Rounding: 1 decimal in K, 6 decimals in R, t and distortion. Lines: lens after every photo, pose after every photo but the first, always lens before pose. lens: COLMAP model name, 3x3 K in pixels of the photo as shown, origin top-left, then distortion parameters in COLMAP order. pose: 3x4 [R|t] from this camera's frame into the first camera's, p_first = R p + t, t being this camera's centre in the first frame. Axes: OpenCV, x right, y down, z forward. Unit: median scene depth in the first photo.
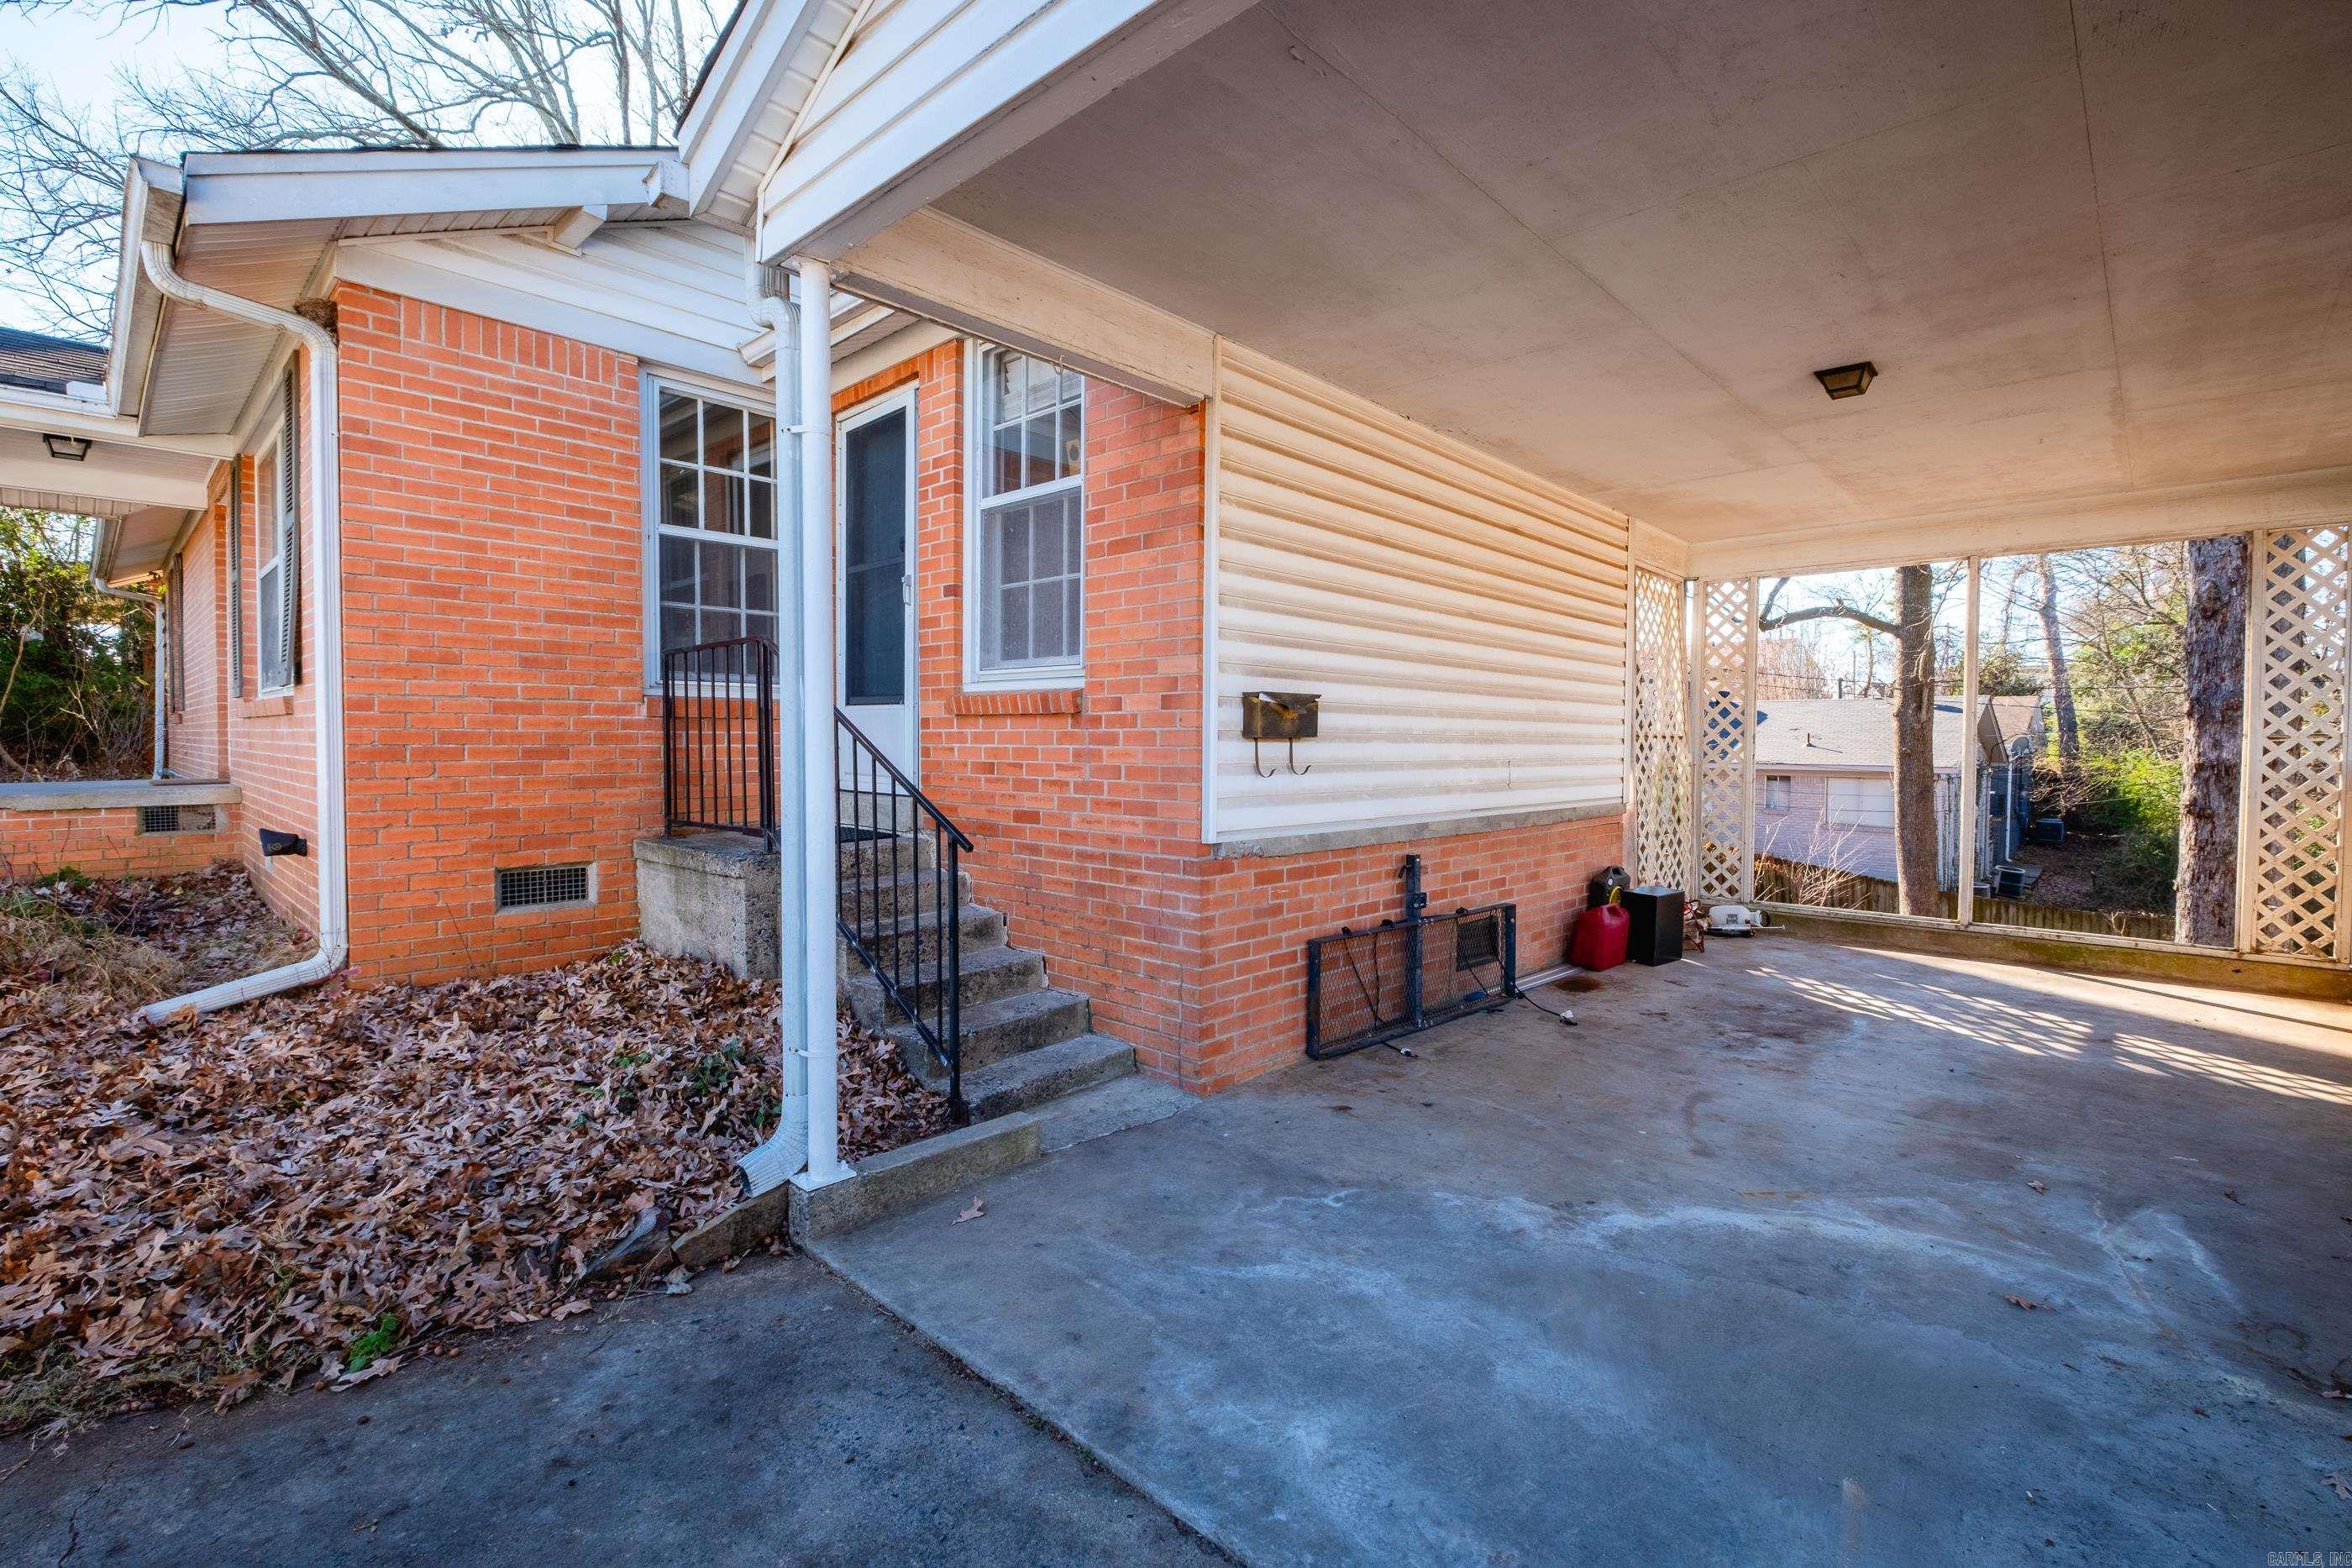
lens RADIAL K [[1046.2, 0, 1180.5], [0, 1046.2, 782.1], [0, 0, 1]] dist [0.001765, -0.000699]
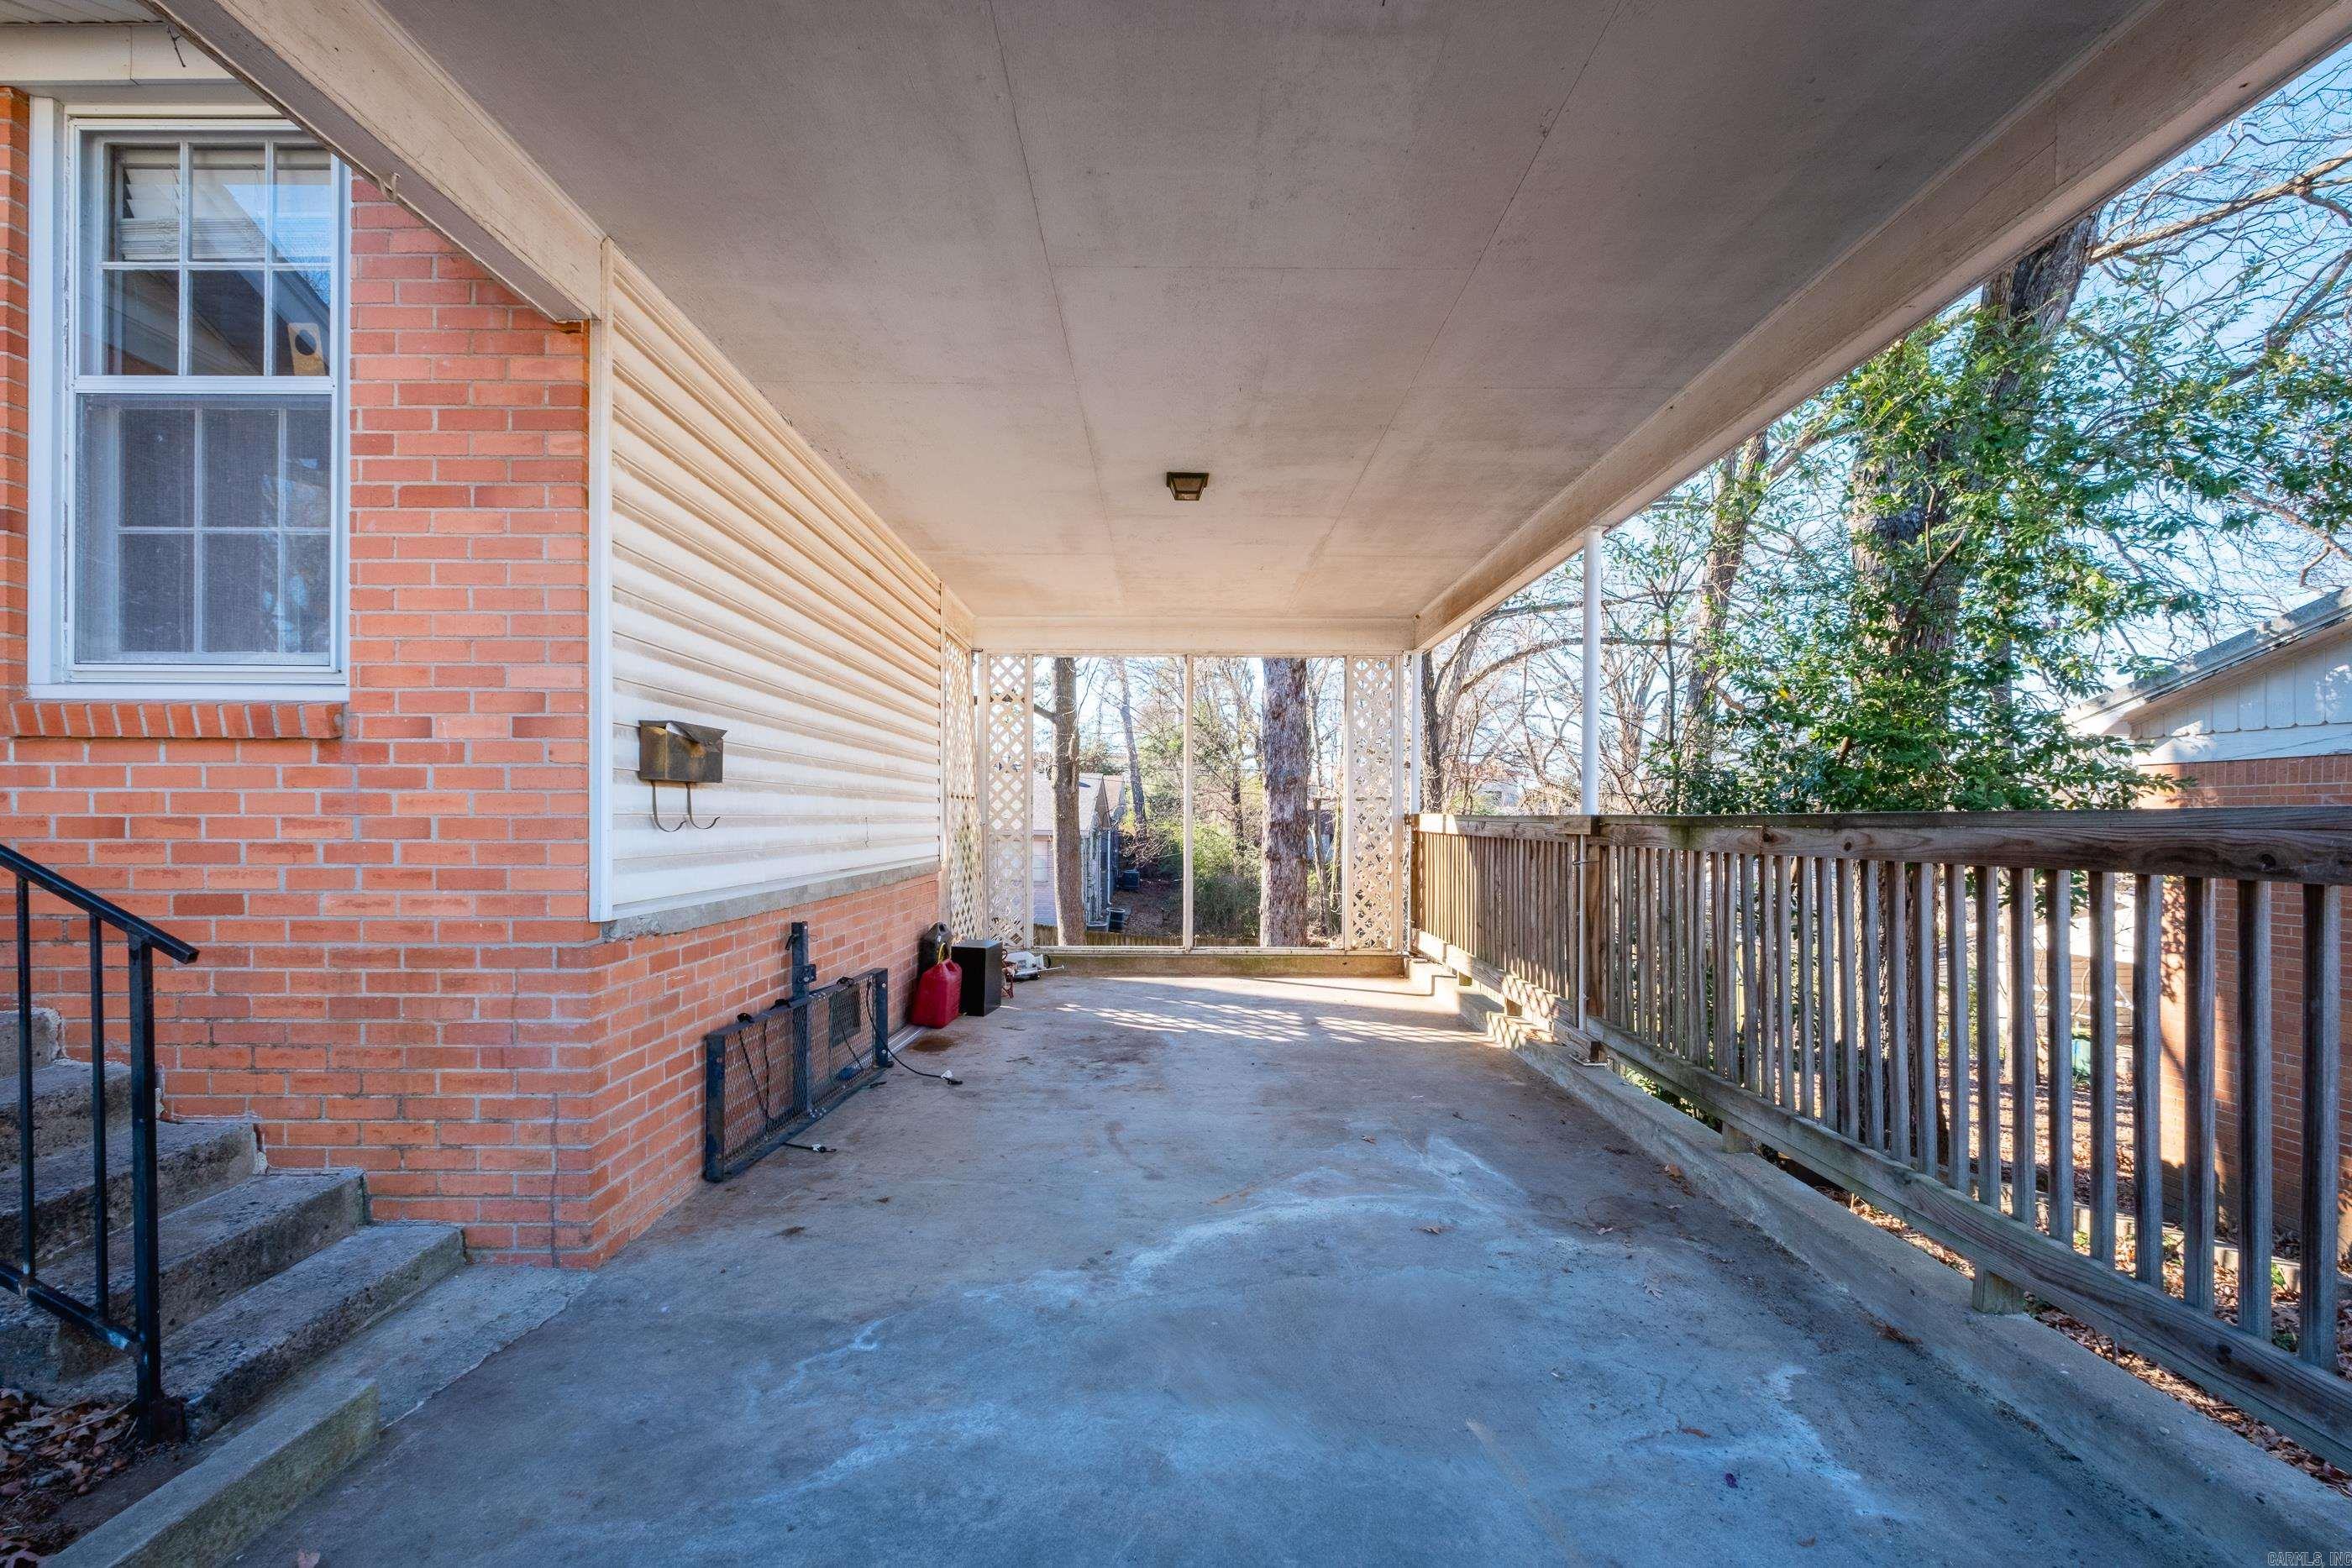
lens RADIAL K [[1036.7, 0, 1177.9], [0, 1036.7, 831.9], [0, 0, 1]] dist [0.010272, -0.006362]
pose [[0.727461, -0.012877, 0.686028, -0.163728], [0.026540, 0.999604, -0.009379, 0.012076], [-0.685635, 0.025030, 0.727515, 0.170290]]
